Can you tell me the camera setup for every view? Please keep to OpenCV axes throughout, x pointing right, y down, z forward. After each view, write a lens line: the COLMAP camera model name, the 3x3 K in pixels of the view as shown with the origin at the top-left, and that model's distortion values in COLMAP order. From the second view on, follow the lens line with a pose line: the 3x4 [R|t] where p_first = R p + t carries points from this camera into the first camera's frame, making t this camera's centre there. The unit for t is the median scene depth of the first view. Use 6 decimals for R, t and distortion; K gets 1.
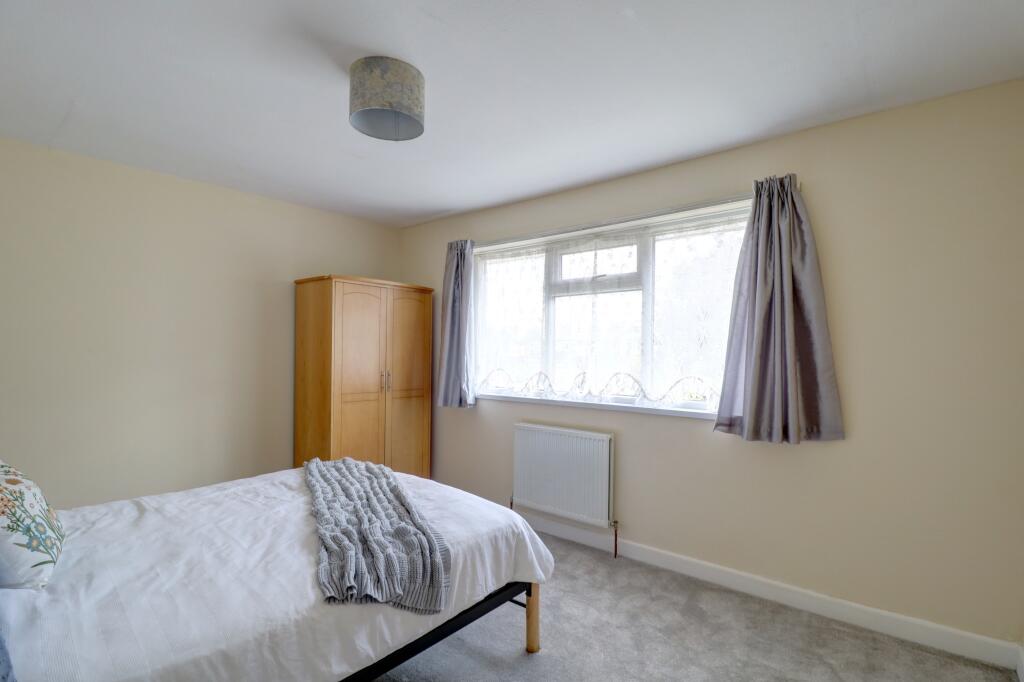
lens RADIAL K [[496.1, 0, 540.6], [0, 496.1, 345.8], [0, 0, 1]] dist [-0.029503, -0.000684]
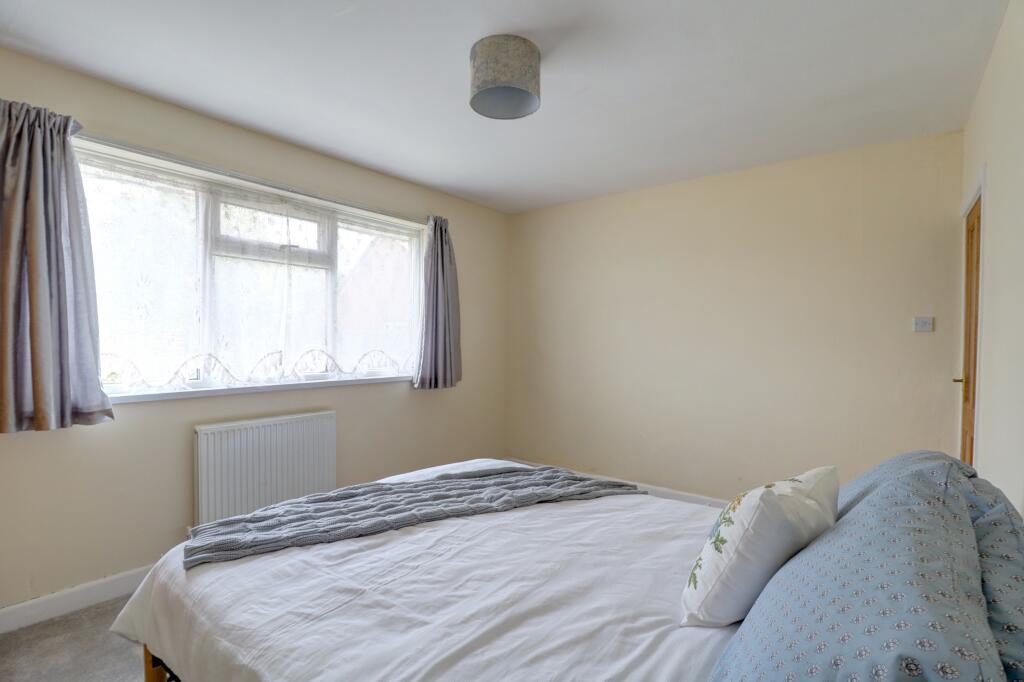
lens RADIAL K [[480.9, 0, 518.1], [0, 480.9, 339.0], [0, 0, 1]] dist [-0.001343, -0.000436]
pose [[-0.020463, -0.010255, 0.999738, -0.826225], [-0.027222, 0.999582, 0.009696, 0.012690], [-0.999420, -0.027017, -0.020734, 0.618910]]
